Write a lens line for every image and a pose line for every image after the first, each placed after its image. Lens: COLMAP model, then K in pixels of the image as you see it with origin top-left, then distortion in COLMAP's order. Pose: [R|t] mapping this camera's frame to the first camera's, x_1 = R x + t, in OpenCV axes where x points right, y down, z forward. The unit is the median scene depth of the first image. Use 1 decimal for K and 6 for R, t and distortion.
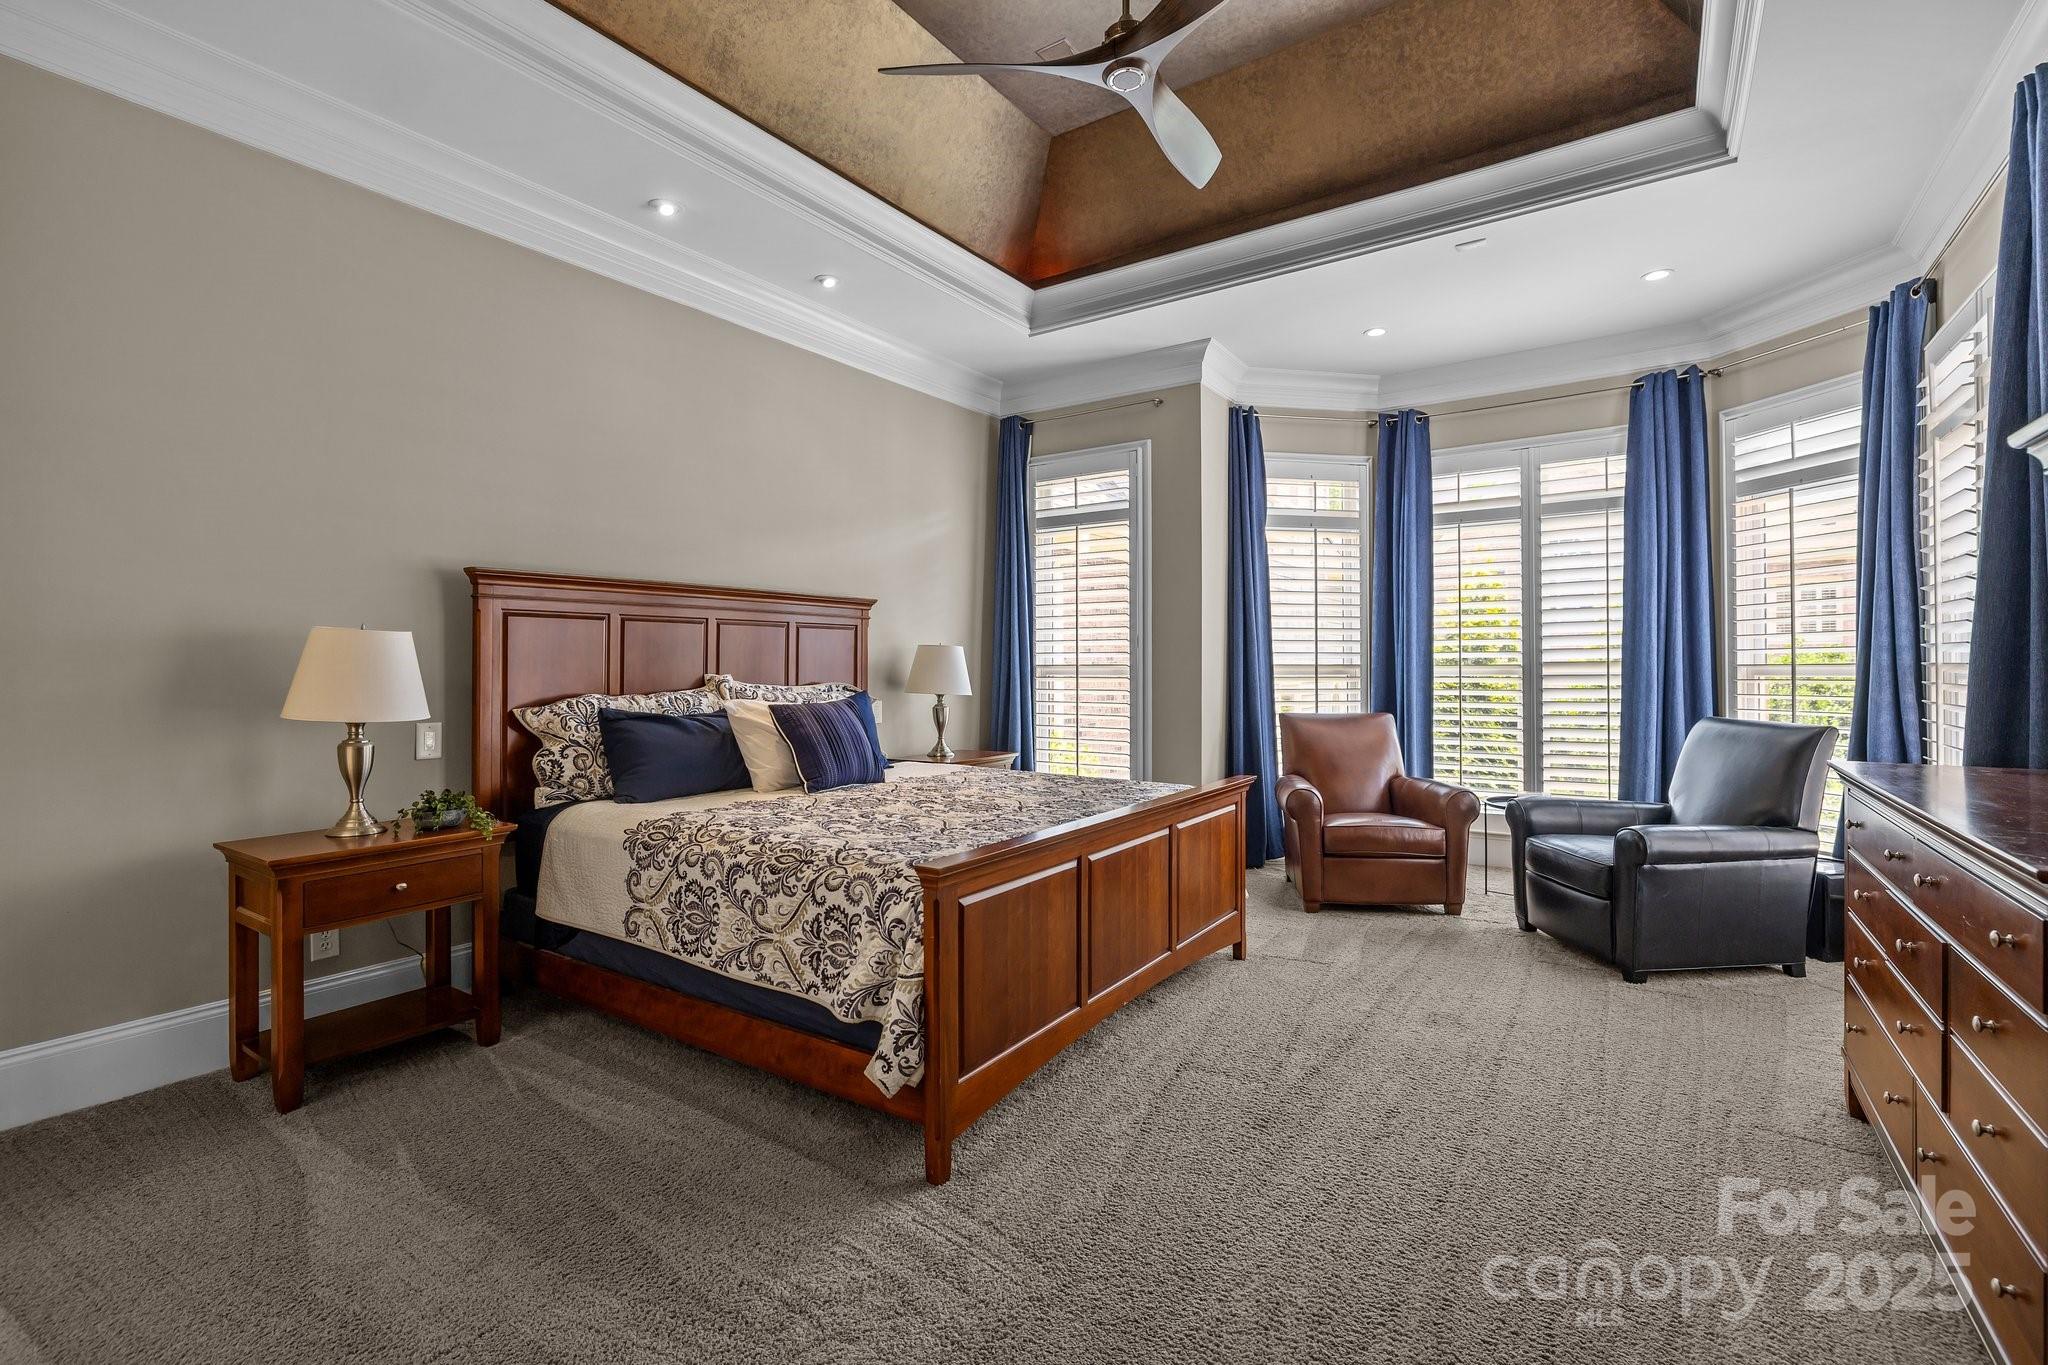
lens RADIAL K [[917.0, 0, 1017.1], [0, 917.0, 671.5], [0, 0, 1]] dist [0.000766, -0.000639]
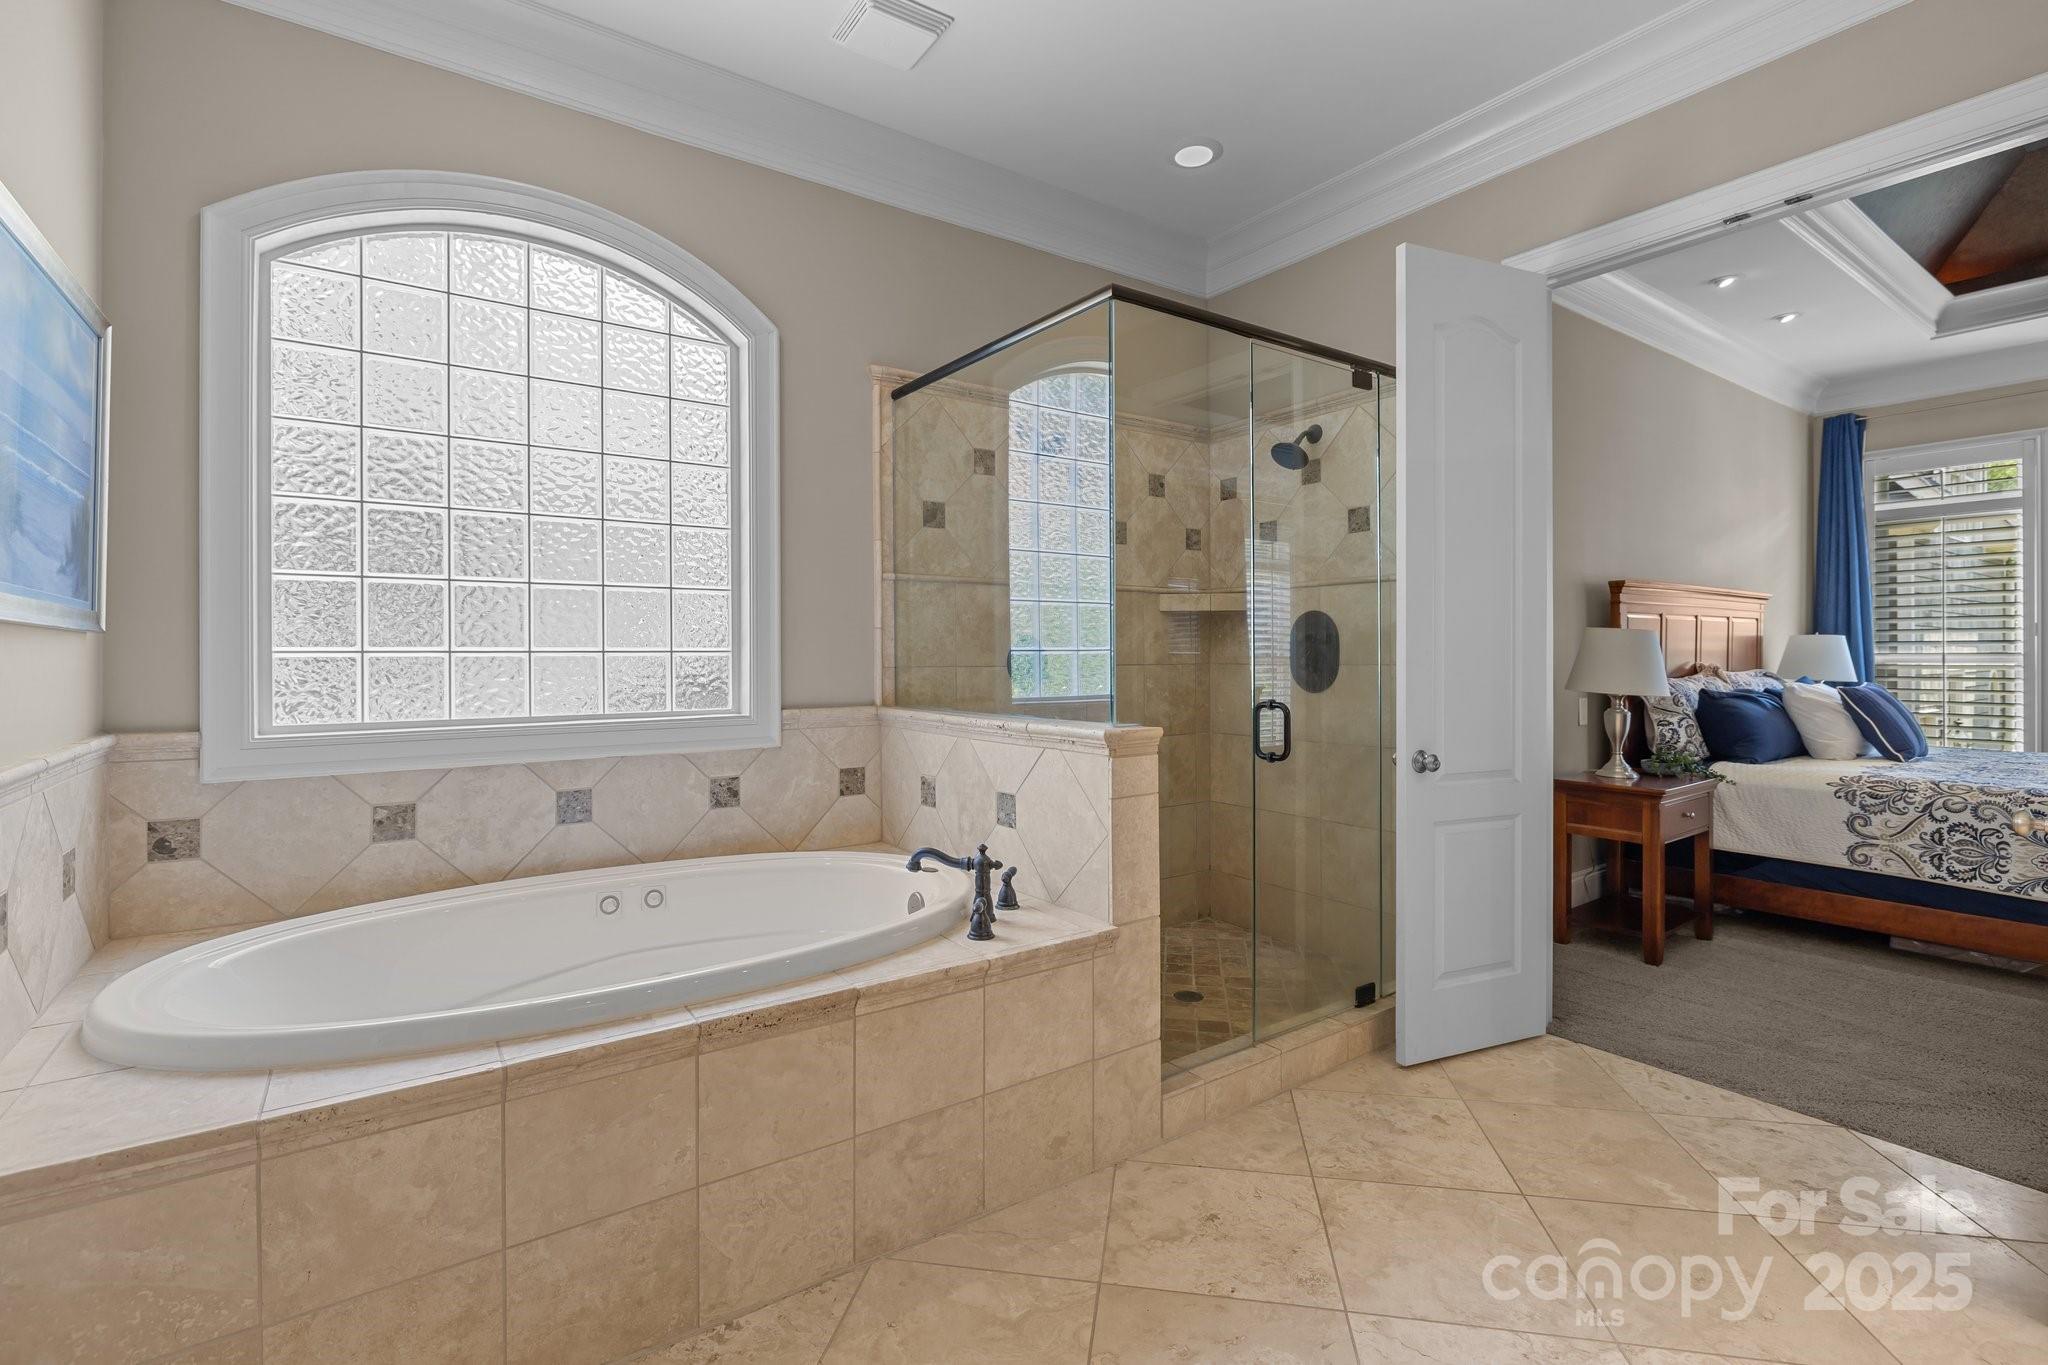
lens RADIAL K [[917.0, 0, 1015.1], [0, 917.0, 664.0], [0, 0, 1]] dist [0.000766, -0.000639]
pose [[0.938557, -0.001596, -0.345120, -0.607959], [0.002352, 0.999996, 0.001773, 0.000585], [0.345115, -0.002476, 0.938557, -0.345069]]
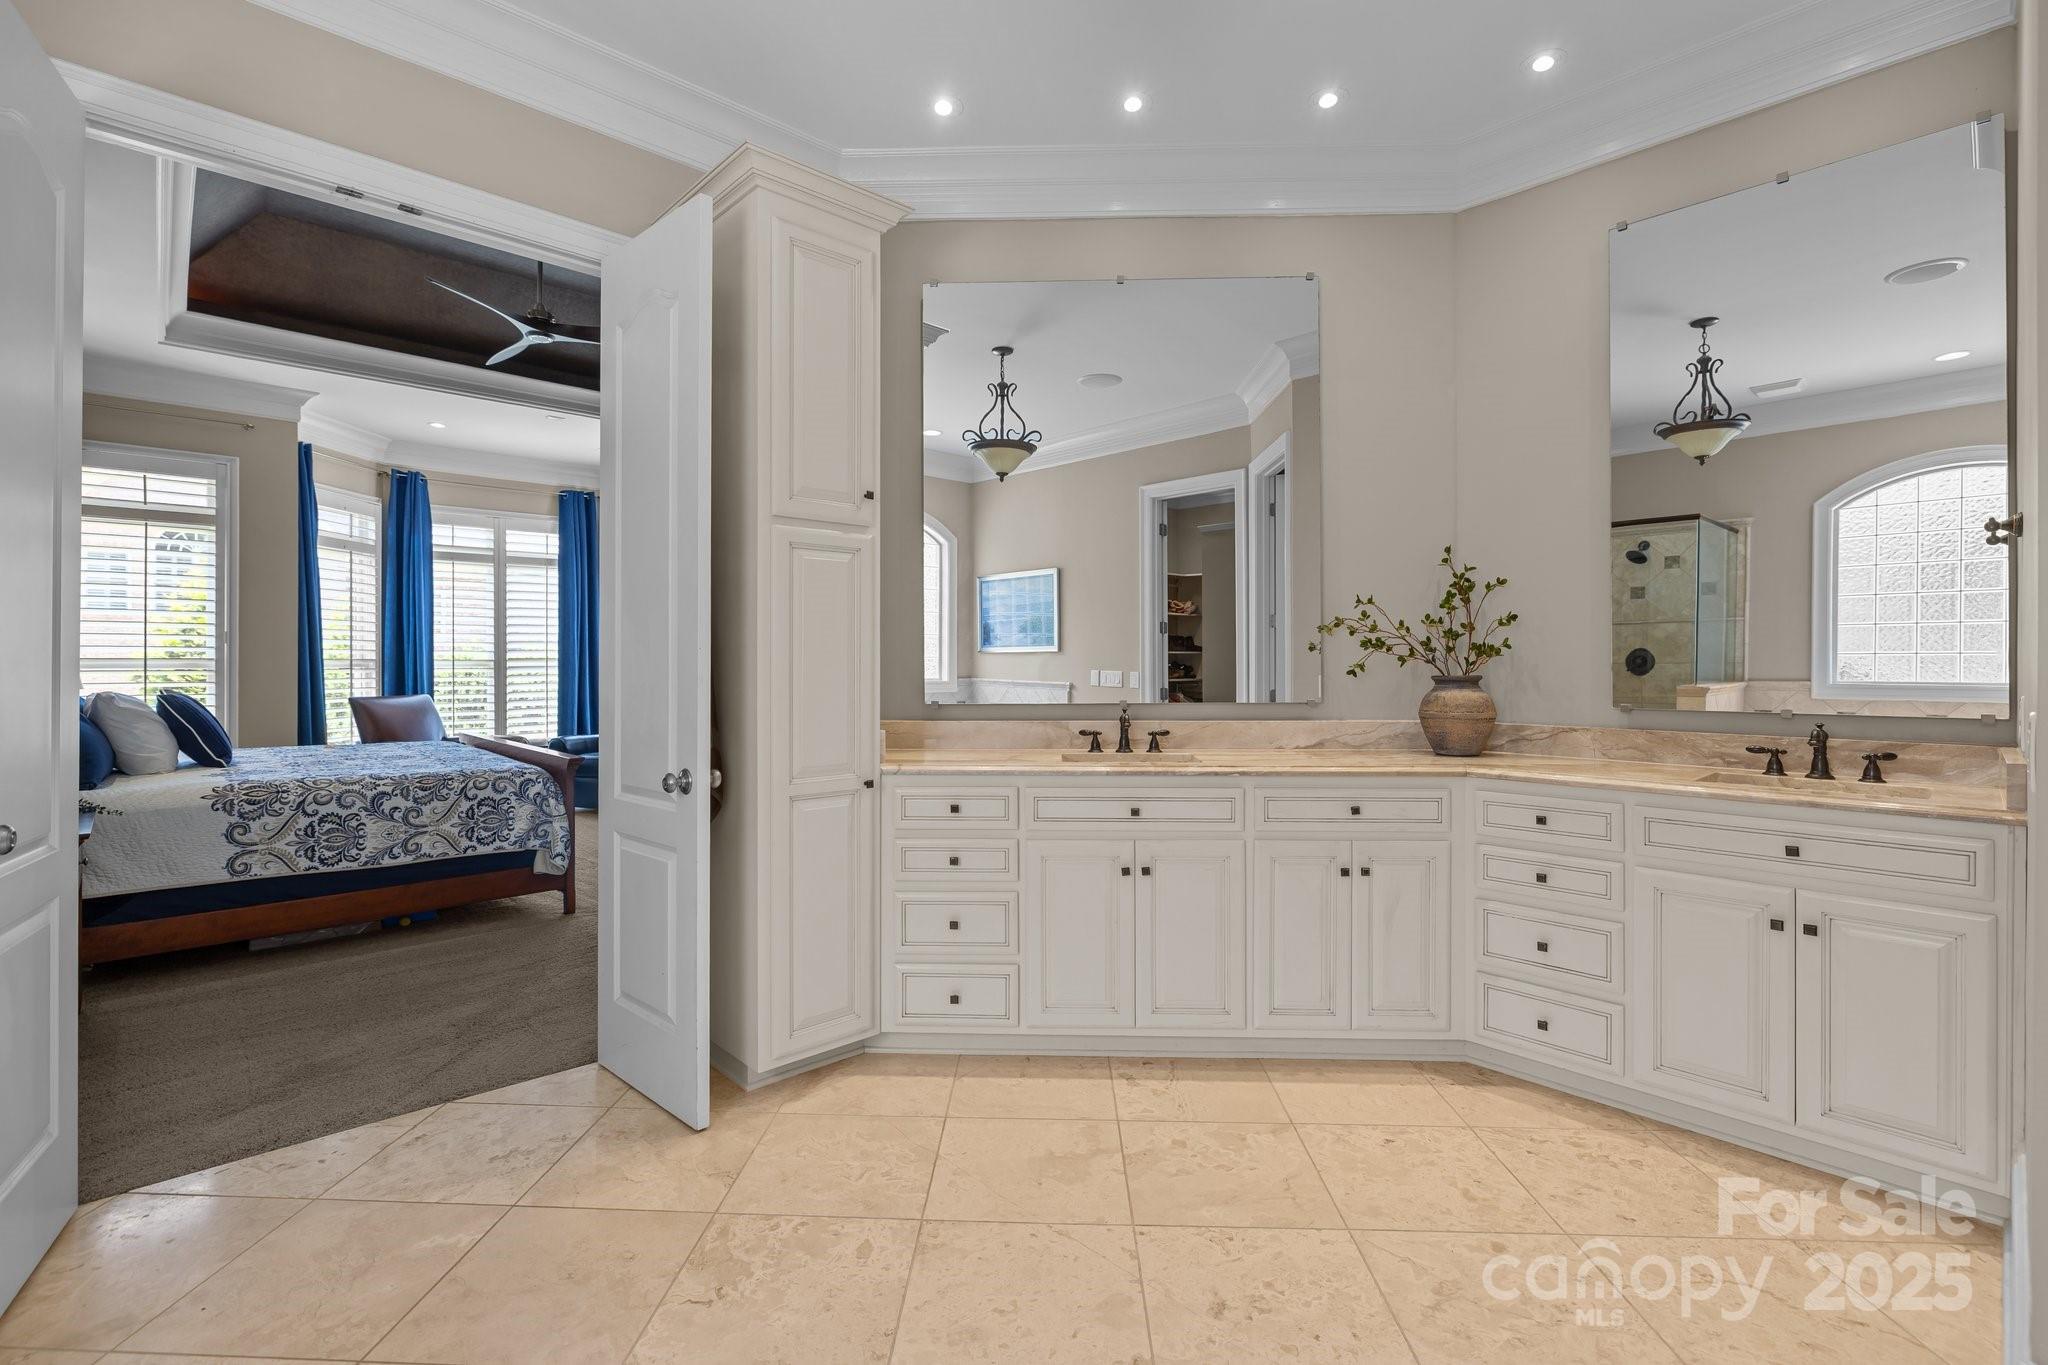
lens RADIAL K [[917.0, 0, 1011.4], [0, 917.0, 663.9], [0, 0, 1]] dist [0.000766, -0.000639]
pose [[0.215836, -0.001191, 0.976429, -0.792905], [0.002778, 0.999996, 0.000606, 0.000528], [-0.976426, 0.002582, 0.215839, -0.170580]]
